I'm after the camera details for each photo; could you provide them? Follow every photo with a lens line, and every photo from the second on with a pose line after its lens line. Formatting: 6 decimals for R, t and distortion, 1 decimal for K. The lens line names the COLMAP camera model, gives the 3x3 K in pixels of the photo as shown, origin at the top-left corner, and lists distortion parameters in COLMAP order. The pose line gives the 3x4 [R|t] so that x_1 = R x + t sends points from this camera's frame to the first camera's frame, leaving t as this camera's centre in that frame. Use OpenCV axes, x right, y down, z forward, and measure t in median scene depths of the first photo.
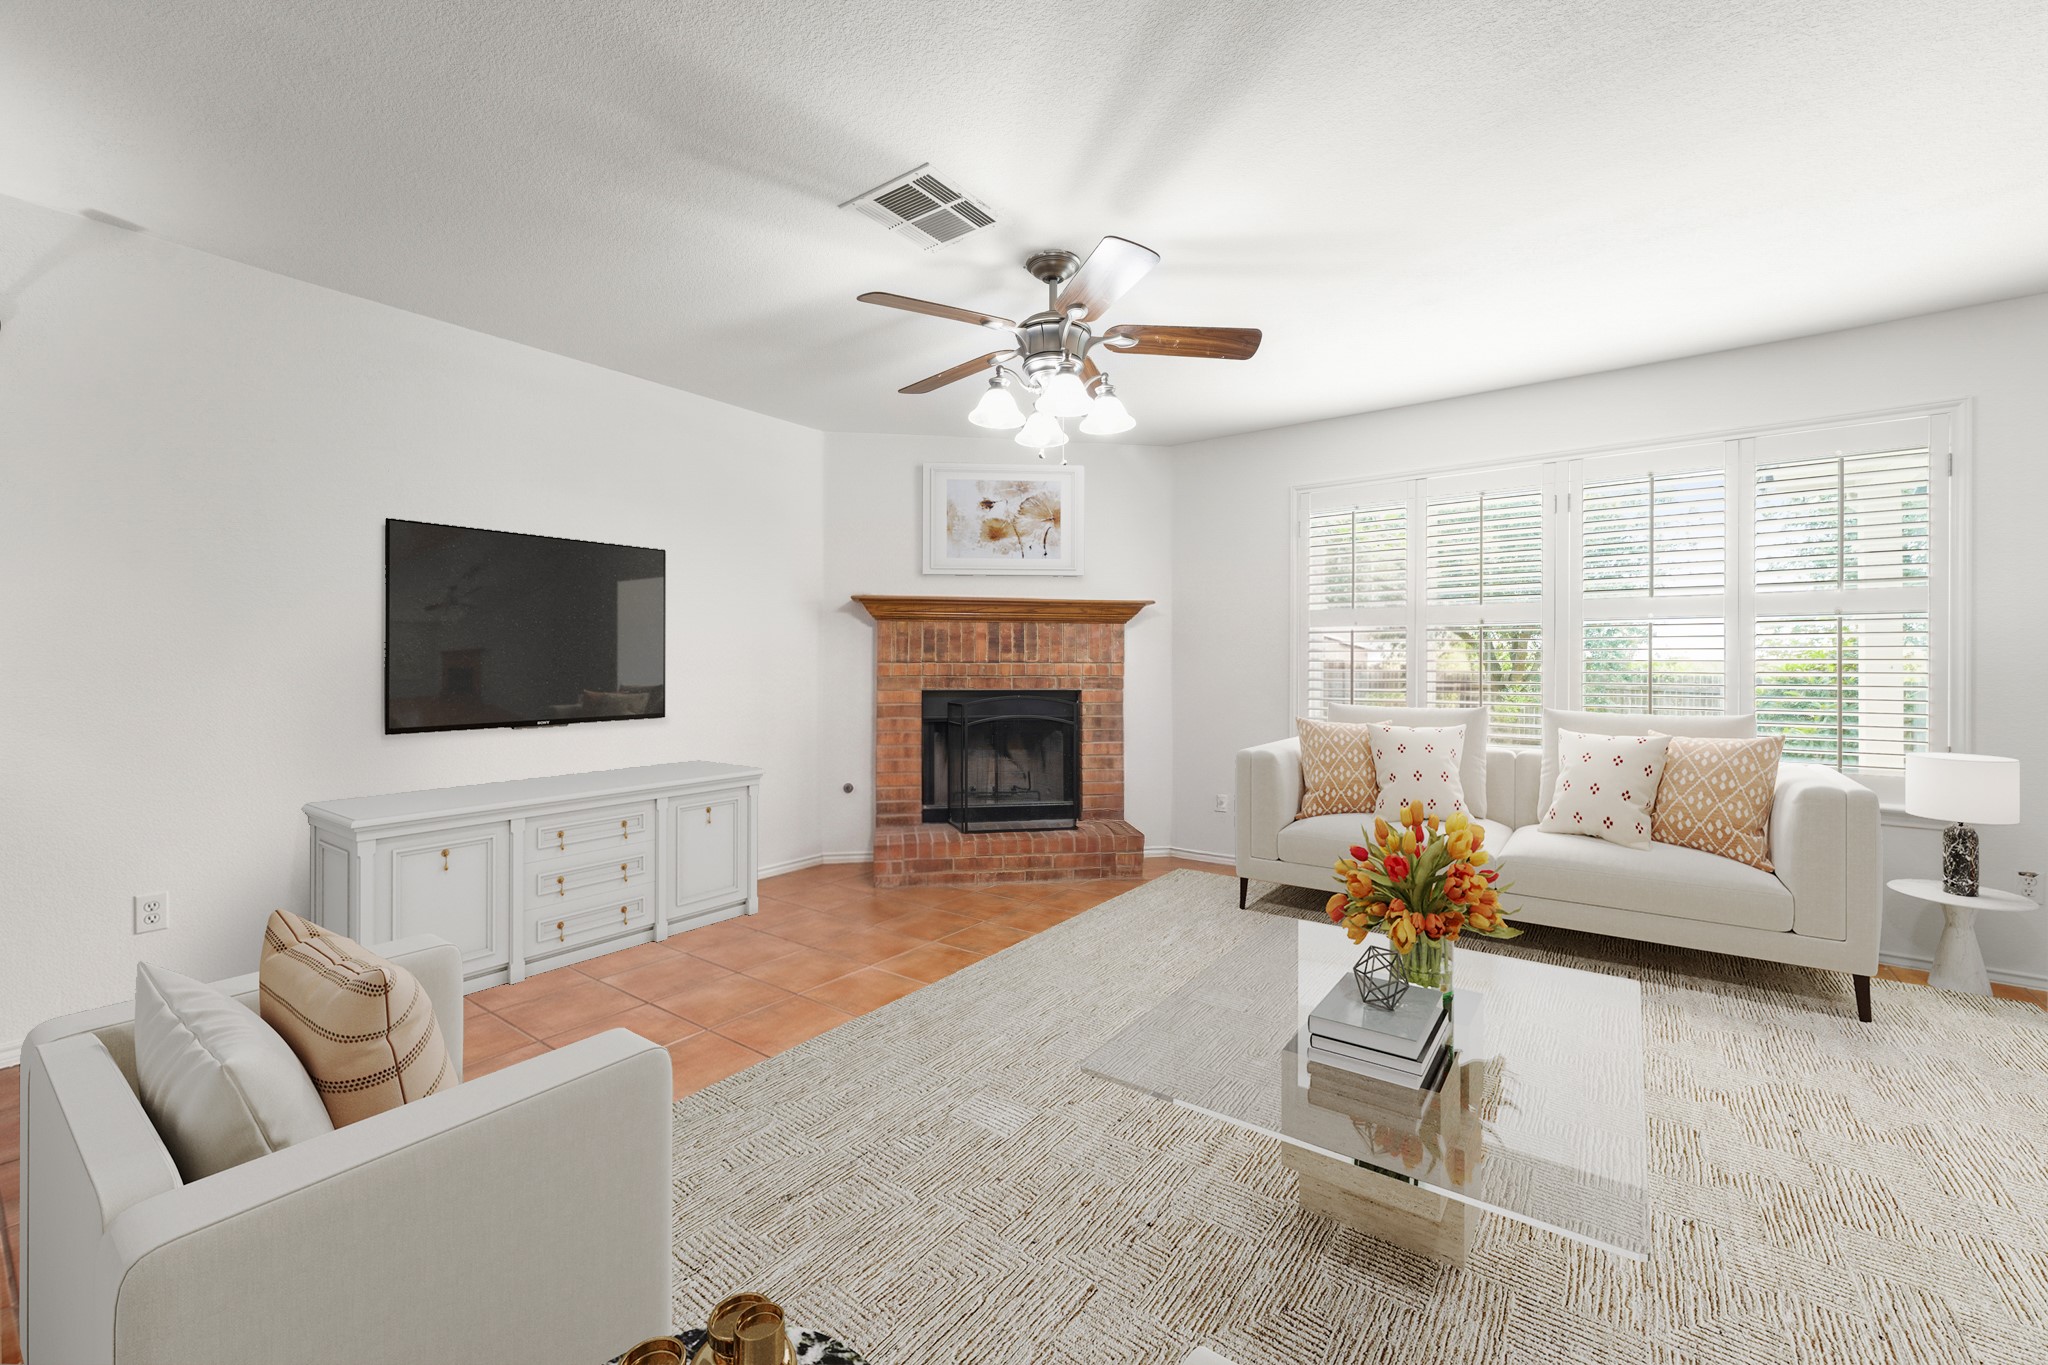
lens RADIAL K [[826.5, 0, 1023.5], [0, 826.5, 661.0], [0, 0, 1]] dist [0.002847, 0.000121]
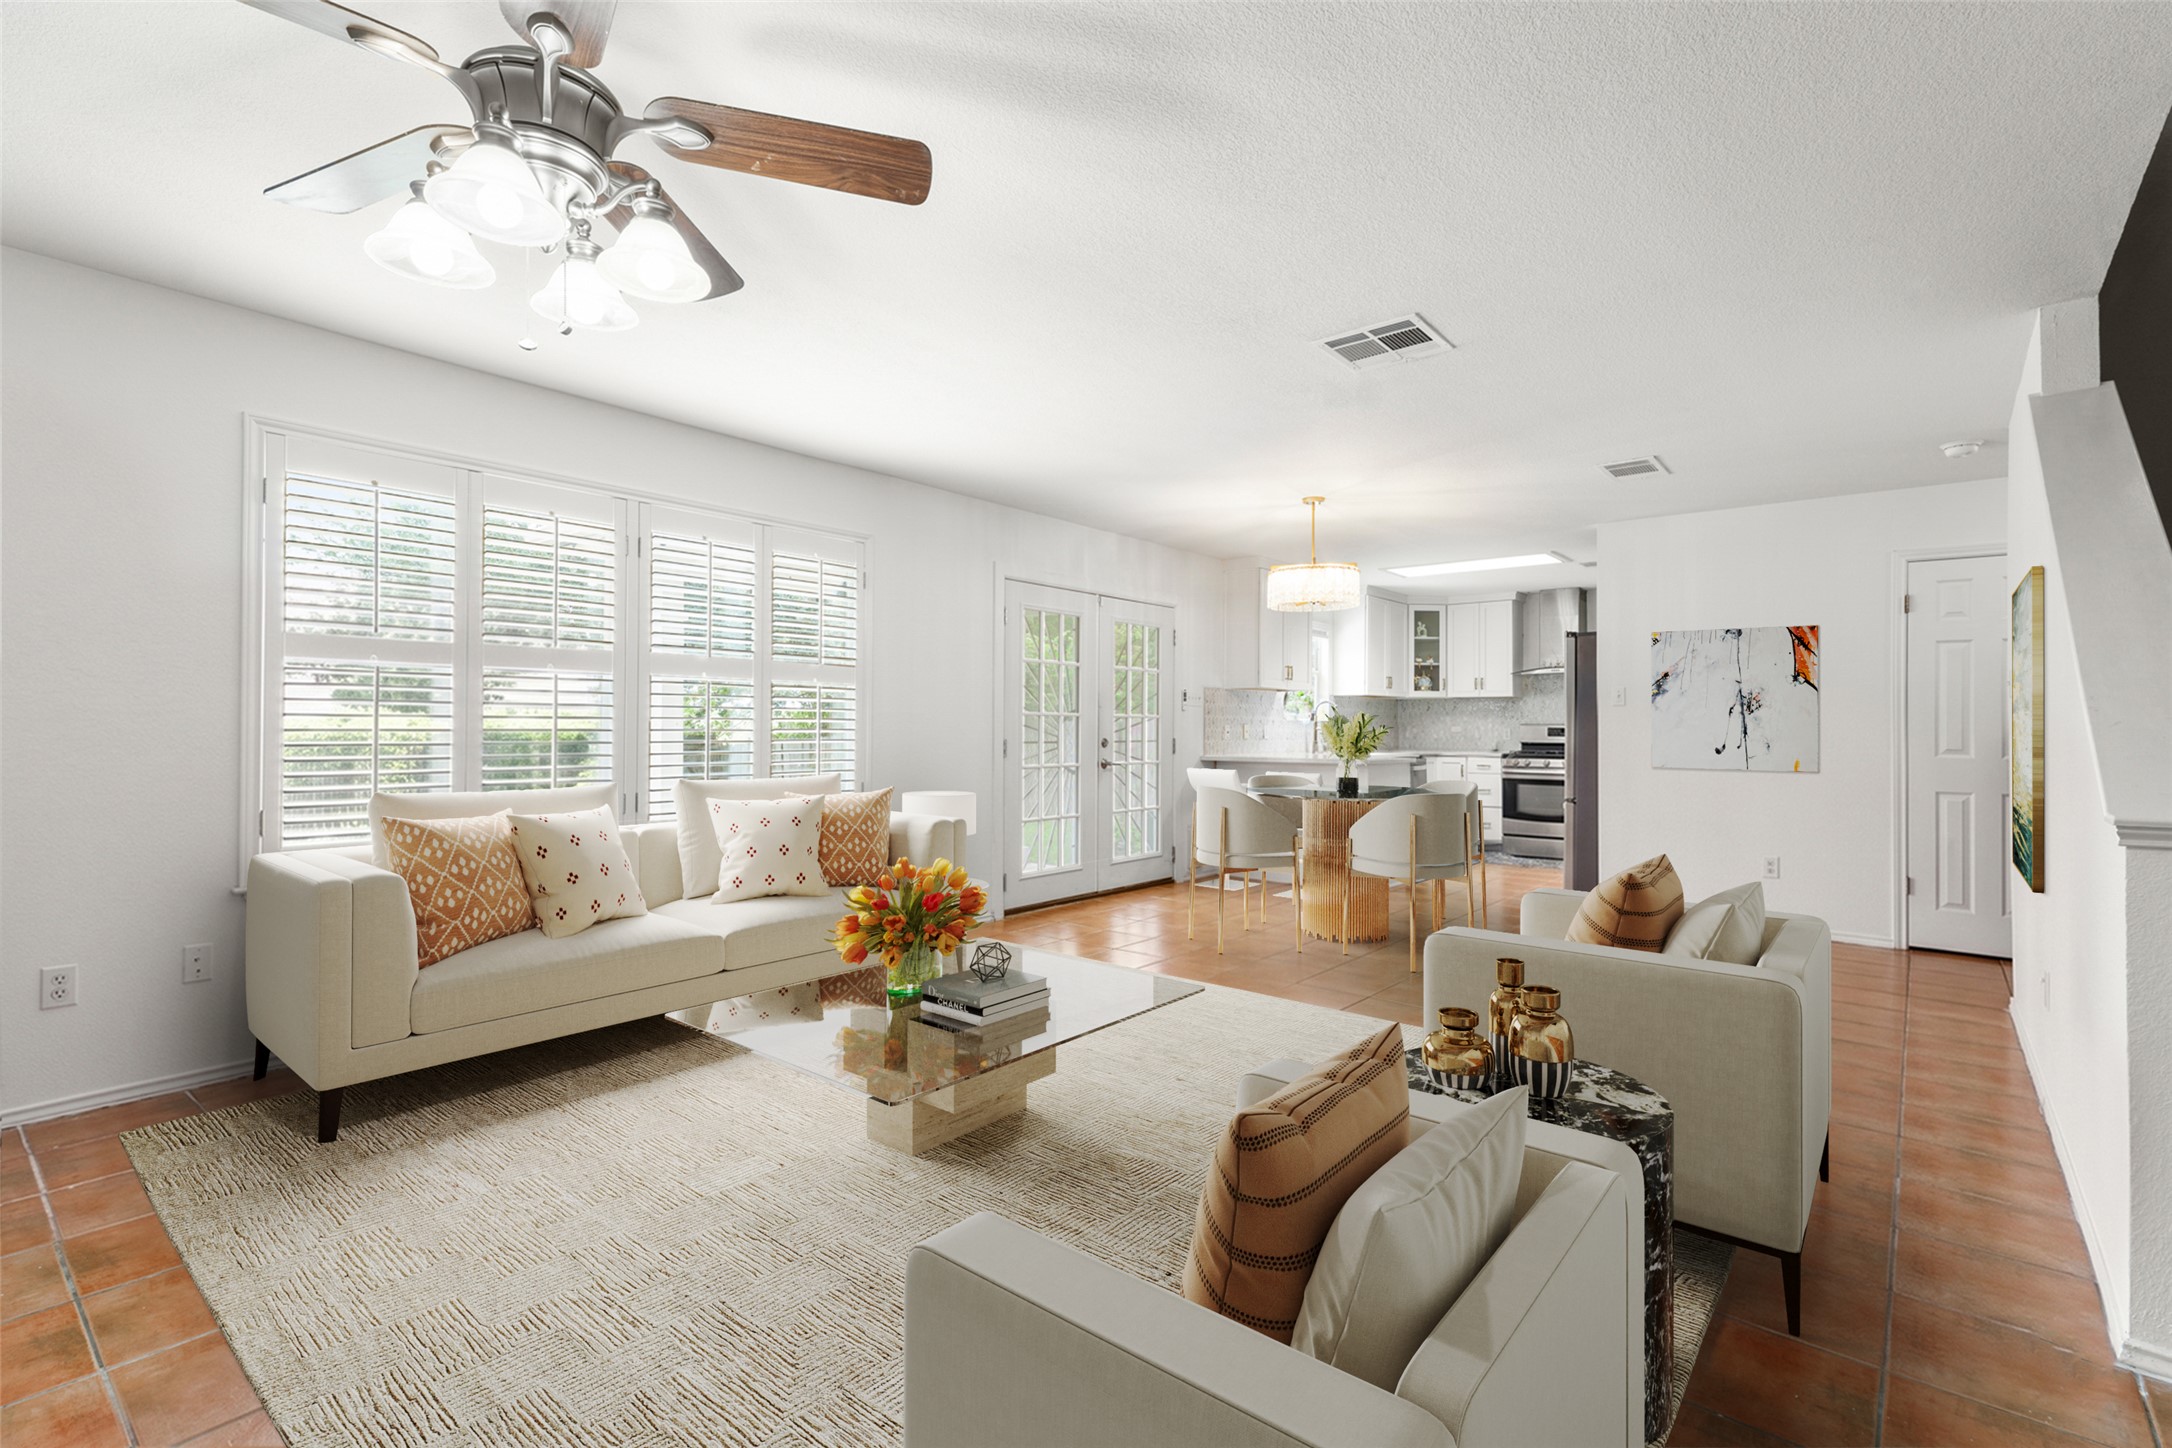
lens RADIAL K [[997.4, 0, 1092.2], [0, 997.4, 711.7], [0, 0, 1]] dist [-0.004494, -0.000270]
pose [[0.074484, 0.005077, 0.997209, -0.388272], [-0.001551, 0.999986, -0.004975, -0.012985], [-0.997221, -0.001176, 0.074491, 0.342215]]
